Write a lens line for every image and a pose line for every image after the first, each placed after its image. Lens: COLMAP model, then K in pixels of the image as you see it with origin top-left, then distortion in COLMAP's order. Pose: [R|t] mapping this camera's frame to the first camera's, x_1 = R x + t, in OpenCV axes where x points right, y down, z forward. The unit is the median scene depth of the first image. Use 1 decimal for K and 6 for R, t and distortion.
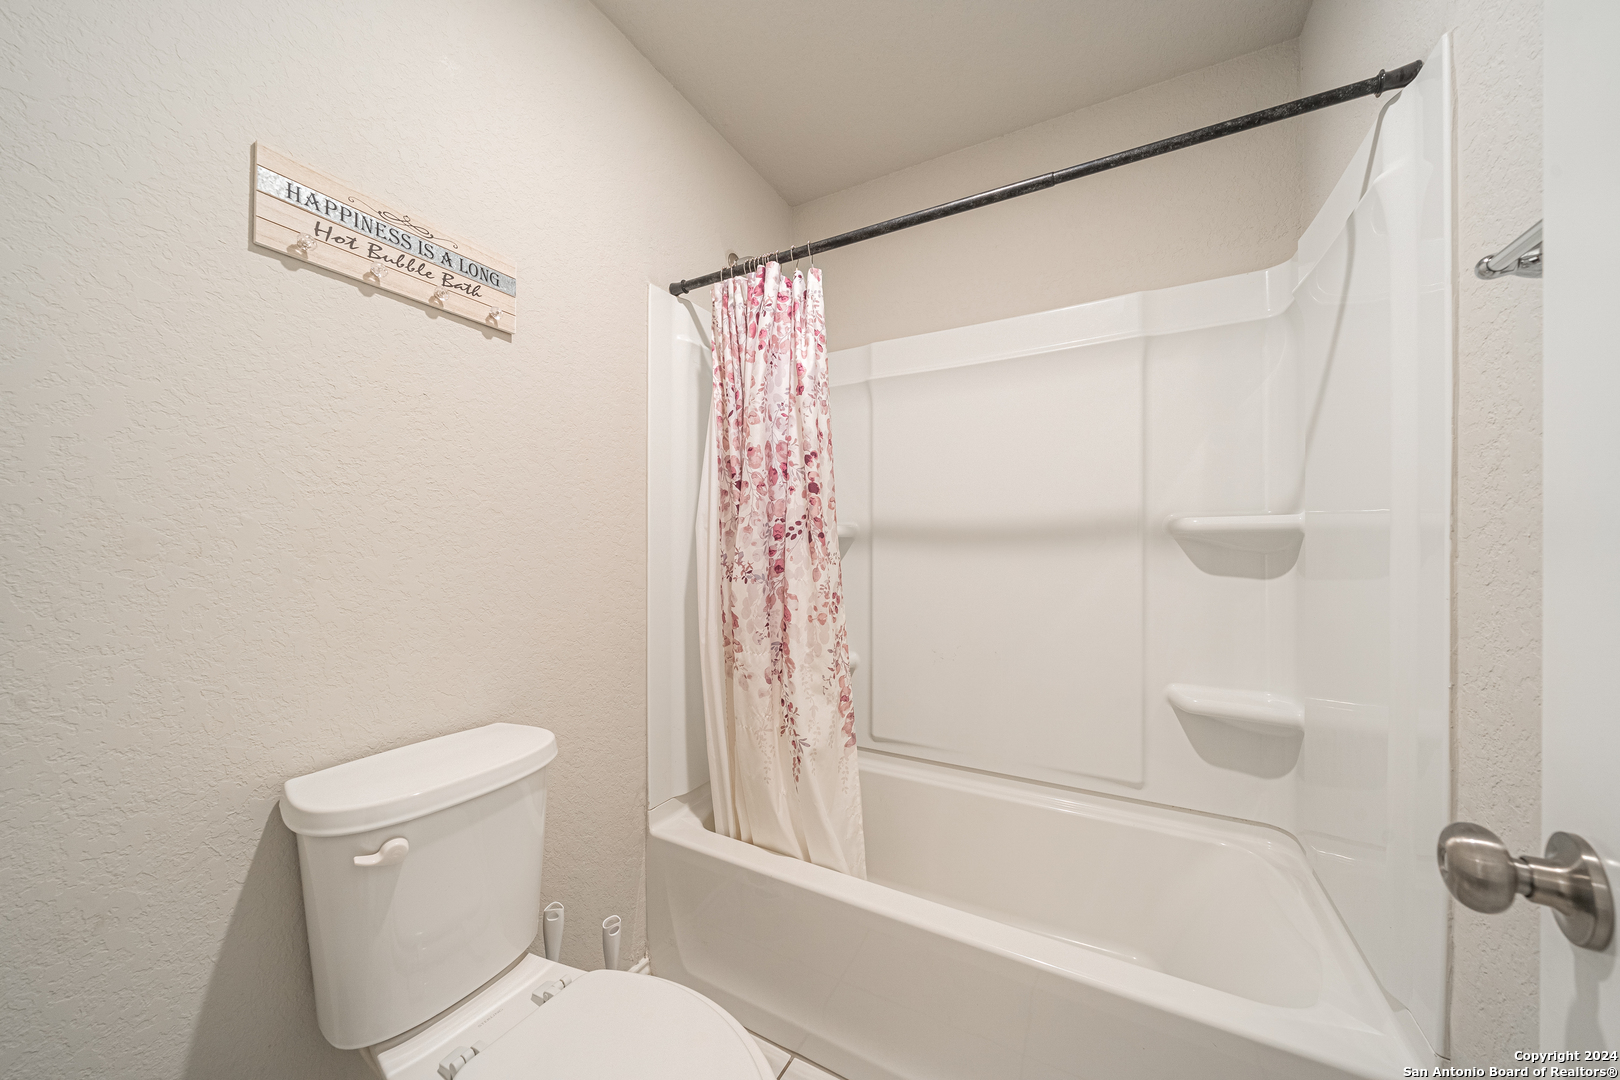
lens RADIAL K [[554.1, 0, 798.4], [0, 554.1, 549.6], [0, 0, 1]] dist [-0.008023, -0.000036]
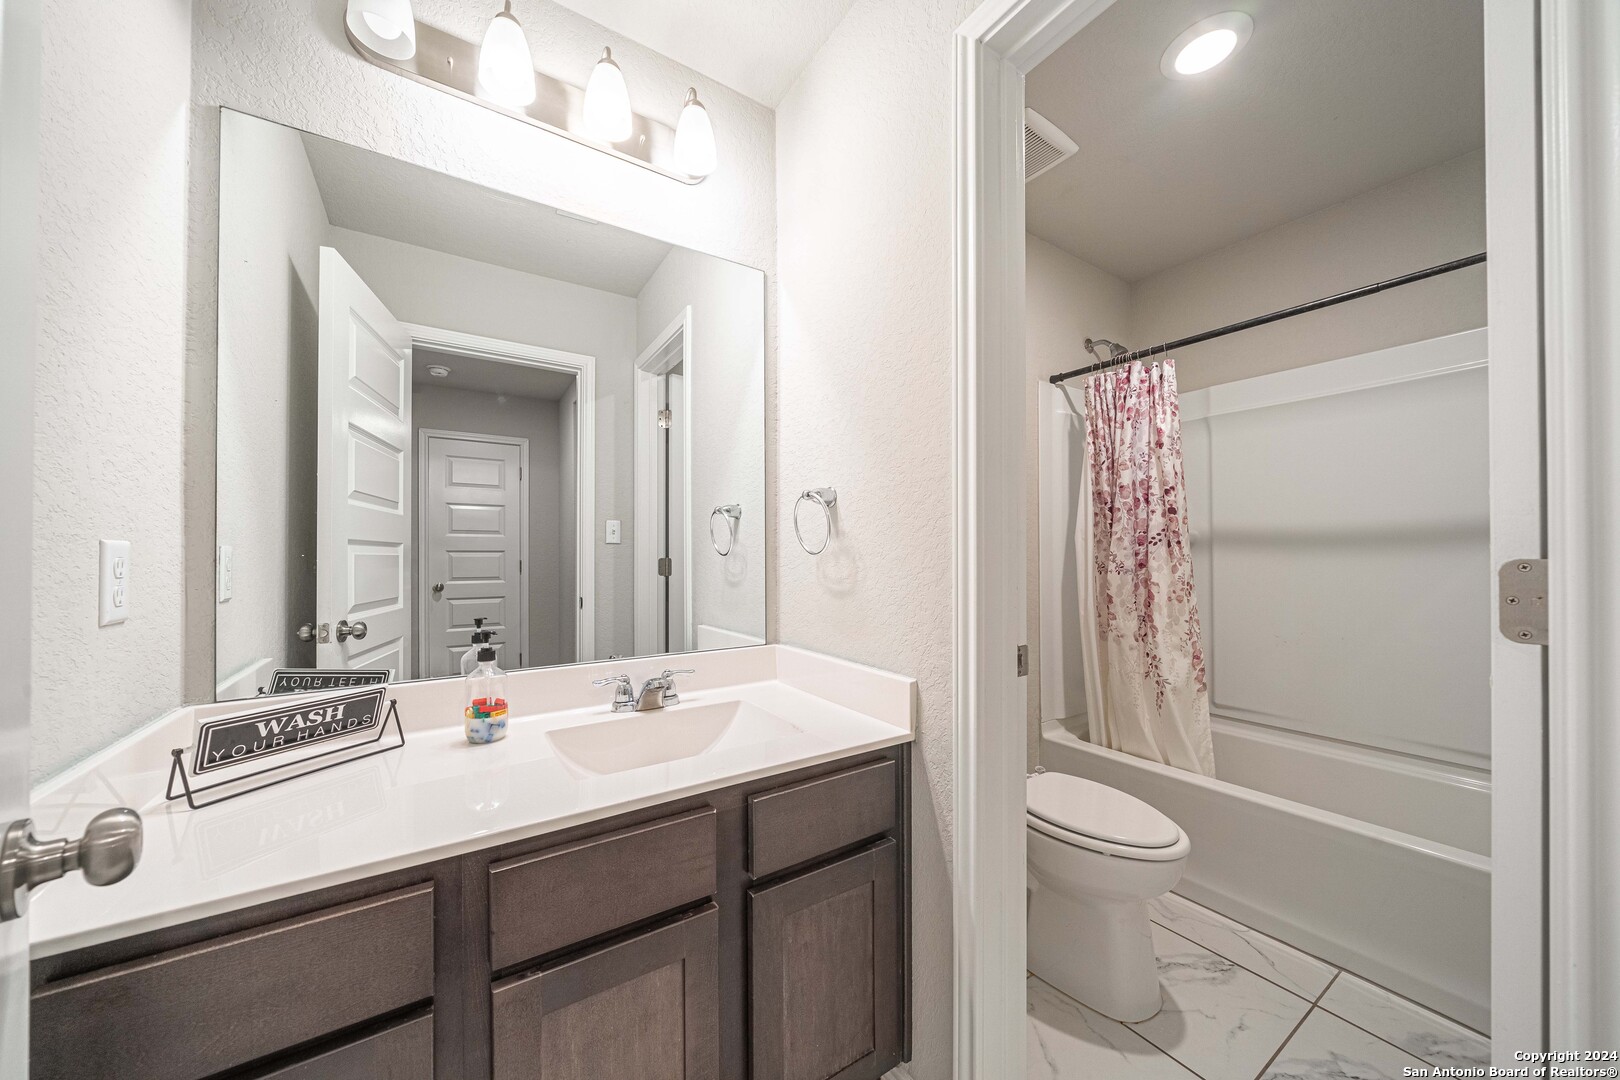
lens RADIAL K [[554.1, 0, 798.4], [0, 554.1, 549.6], [0, 0, 1]] dist [-0.008023, -0.000036]
pose [[0.888987, -0.008788, -0.457849, -0.178891], [0.005192, 0.999945, -0.009112, 0.001175], [0.457903, 0.005724, 0.888984, -0.743159]]
